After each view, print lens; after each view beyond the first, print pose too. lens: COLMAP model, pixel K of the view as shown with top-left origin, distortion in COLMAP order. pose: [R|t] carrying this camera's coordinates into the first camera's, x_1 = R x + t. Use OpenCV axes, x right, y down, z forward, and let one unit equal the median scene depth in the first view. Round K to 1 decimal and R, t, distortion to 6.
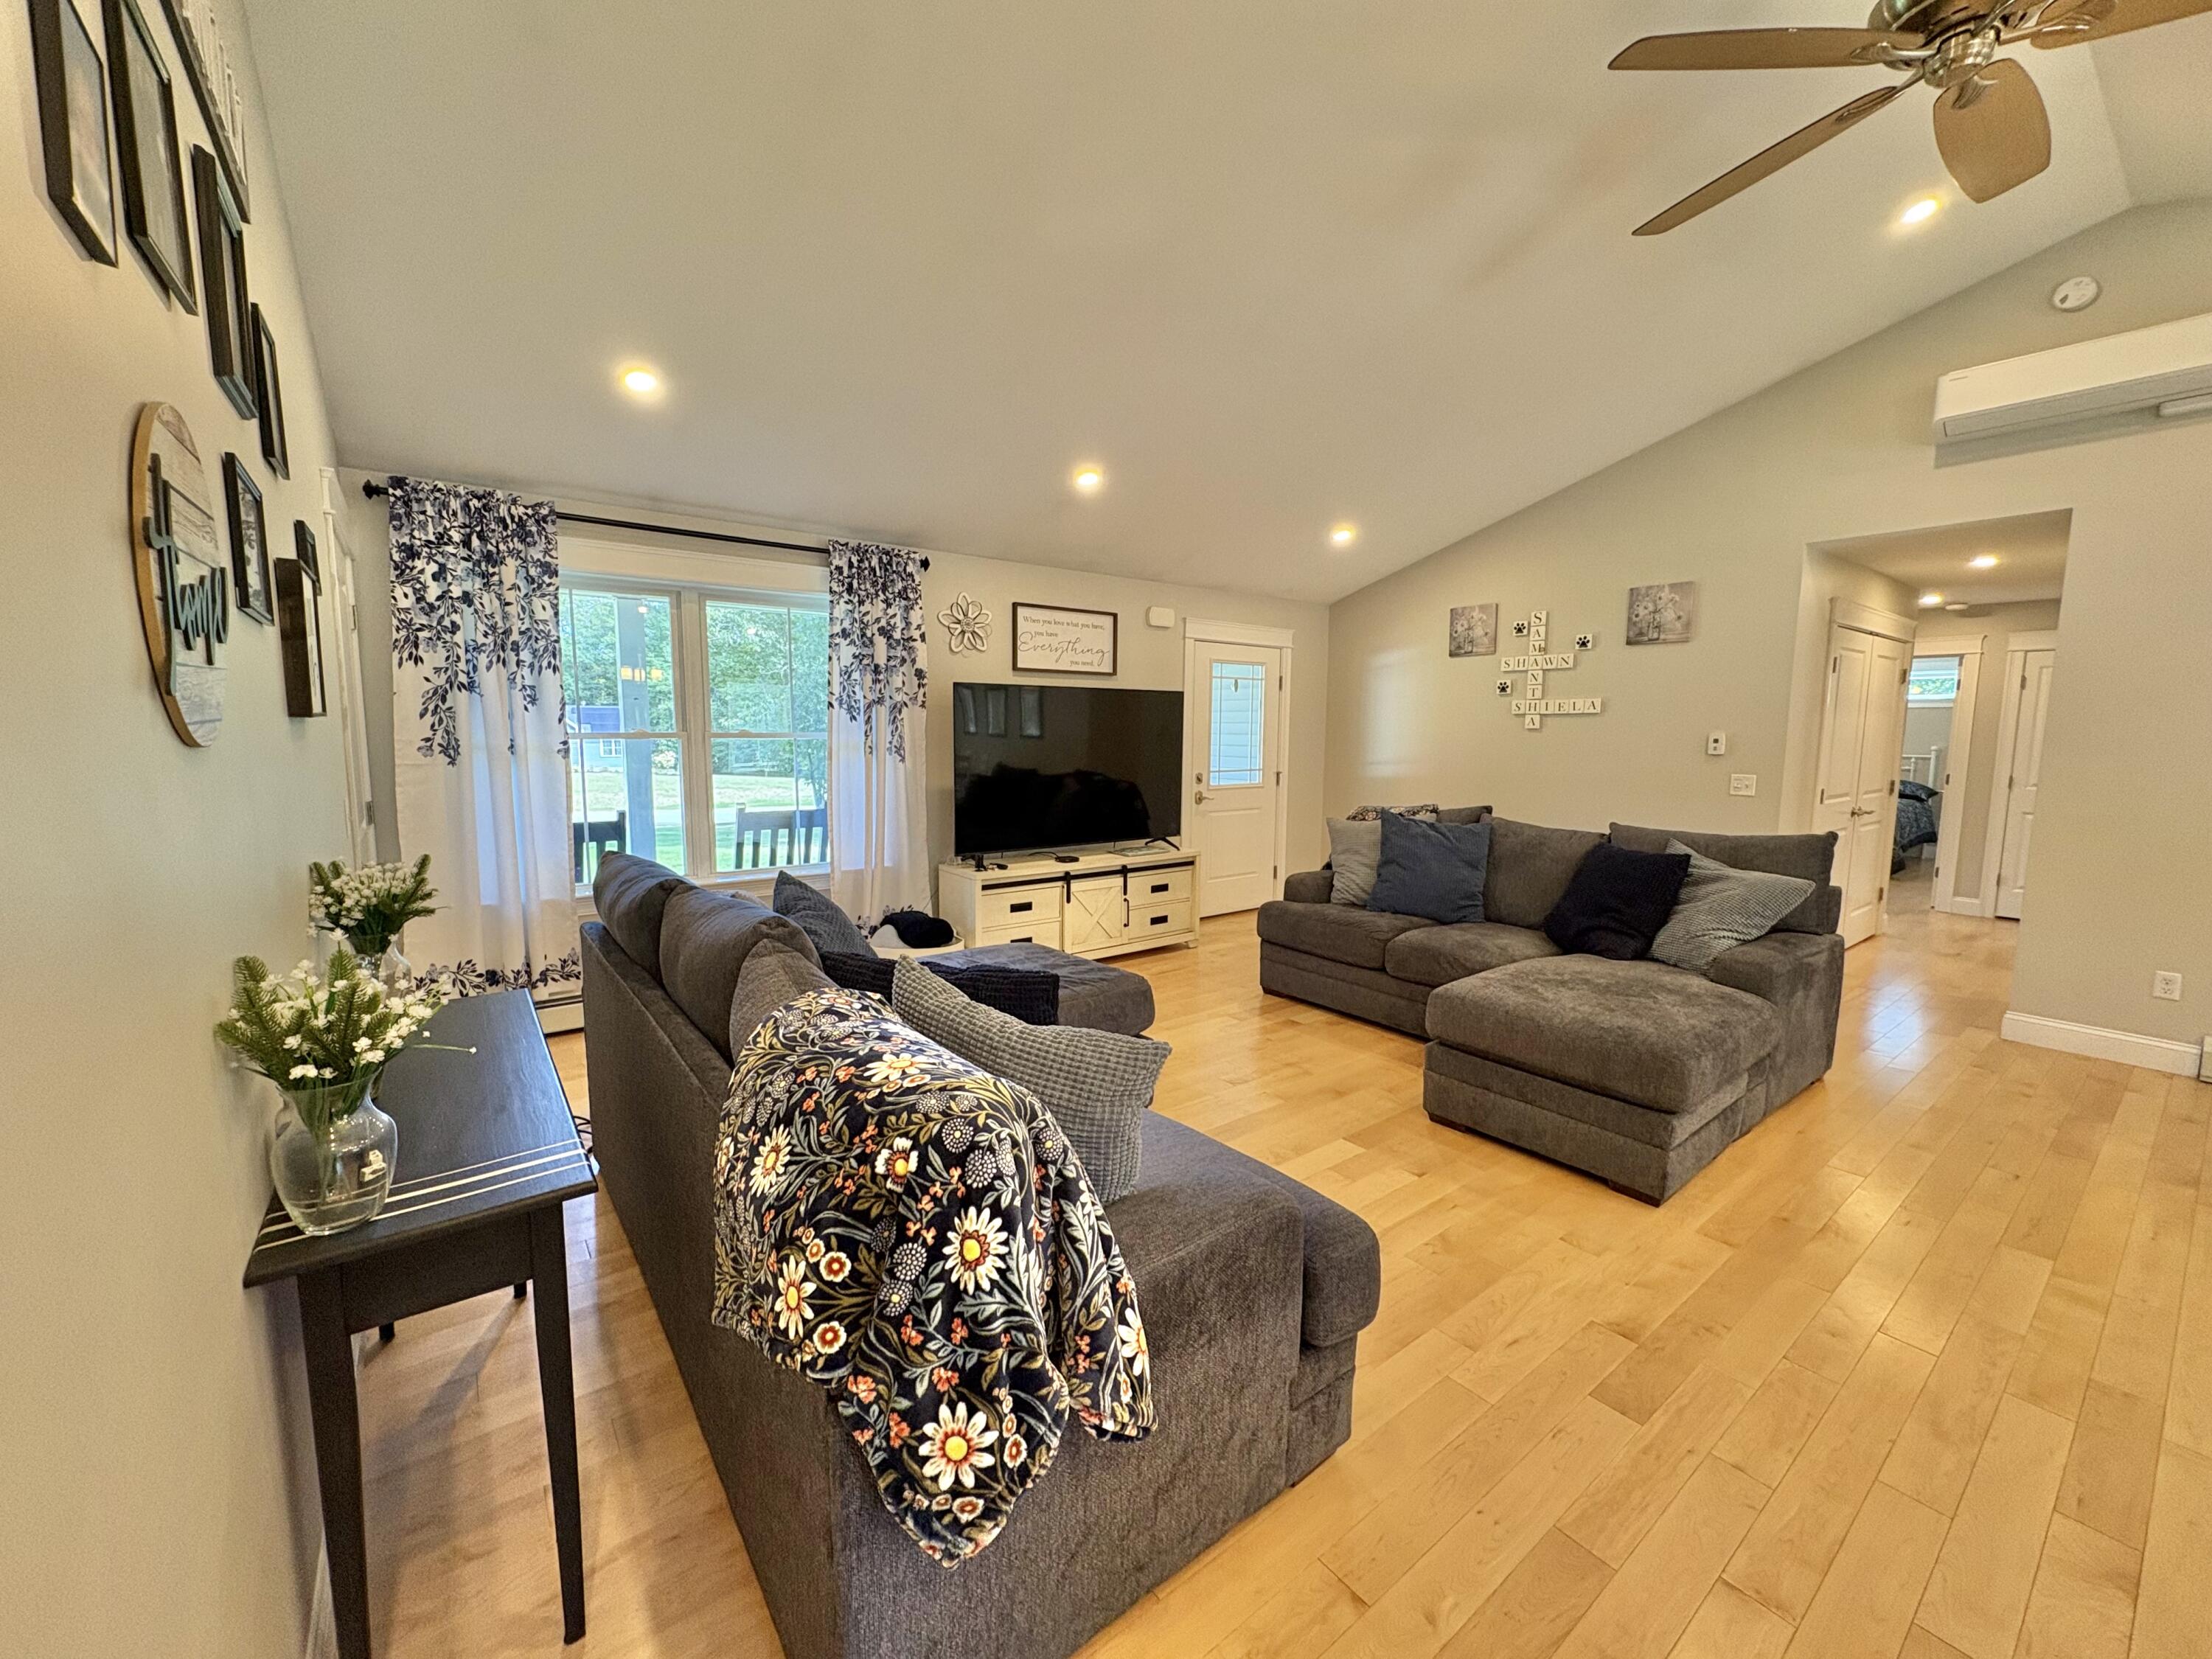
lens RADIAL K [[877.4, 0, 1107.0], [0, 877.4, 831.3], [0, 0, 1]] dist [0.001444, 0.000205]
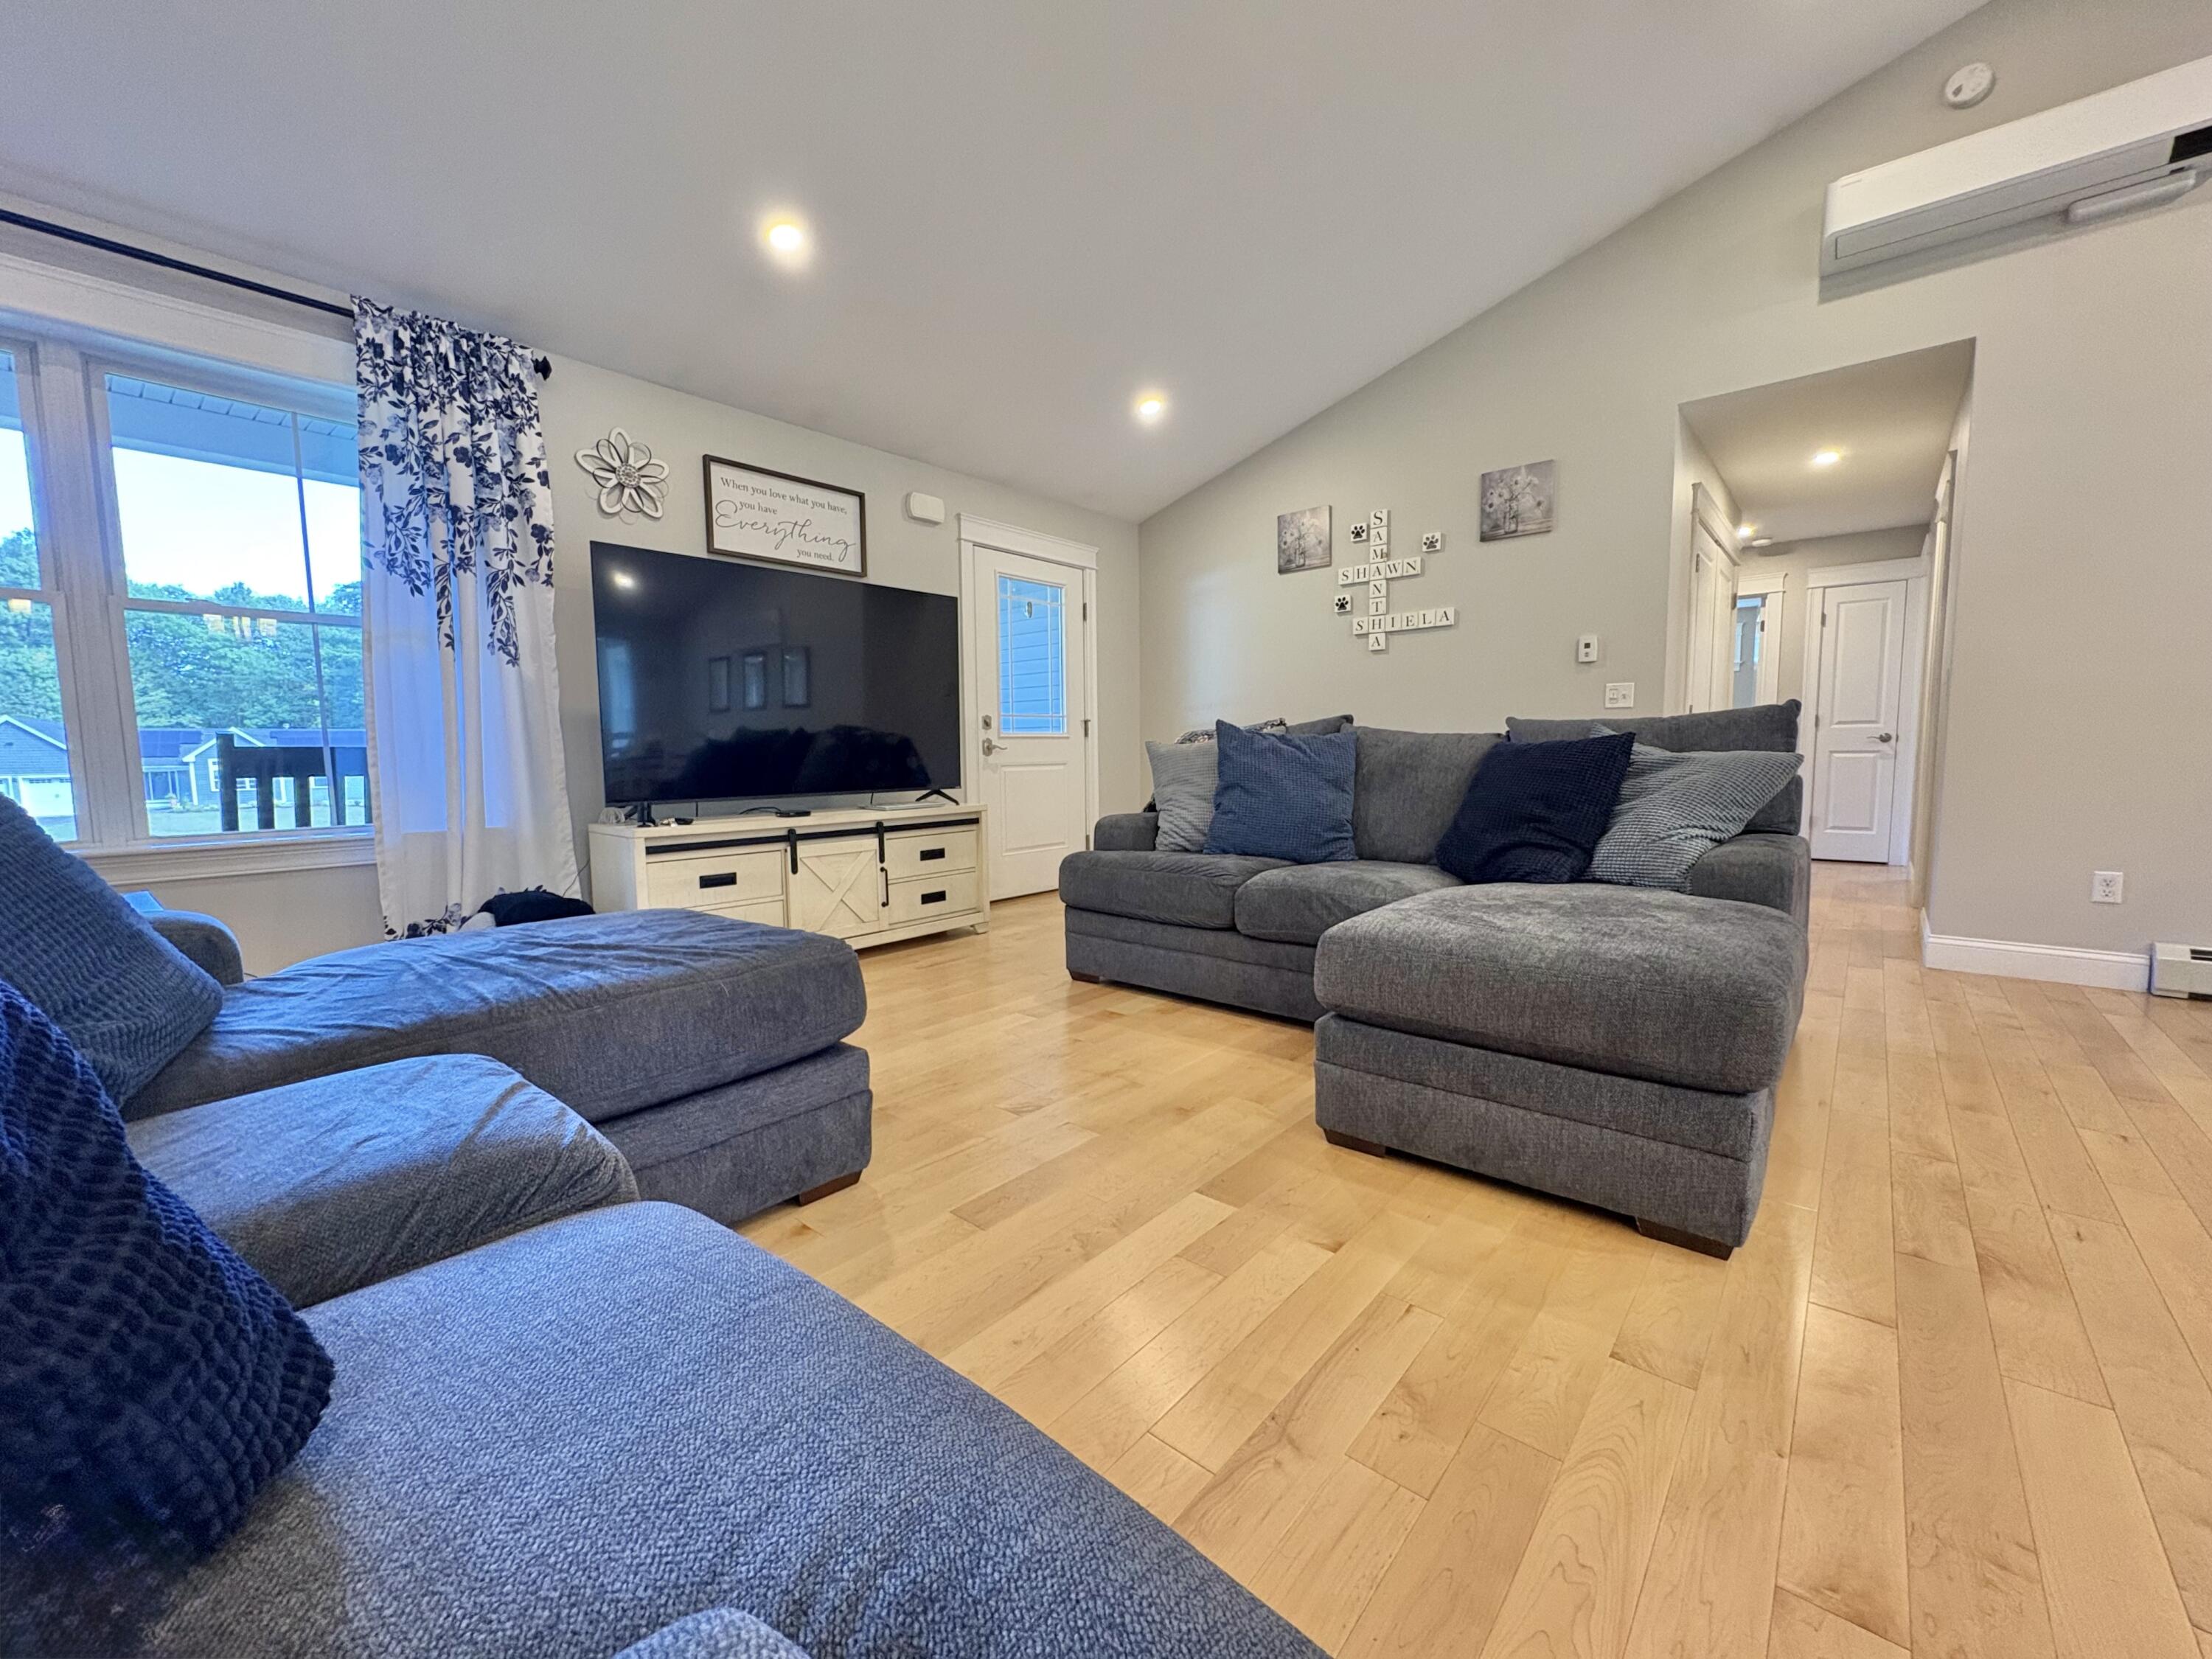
lens RADIAL K [[877.4, 0, 1107.3], [0, 877.4, 826.9], [0, 0, 1]] dist [0.001444, 0.000205]
pose [[0.978917, -0.034834, 0.201266, 0.067446], [0.040720, 0.998853, -0.025178, 0.079810], [-0.200159, 0.032843, 0.979213, 0.287605]]
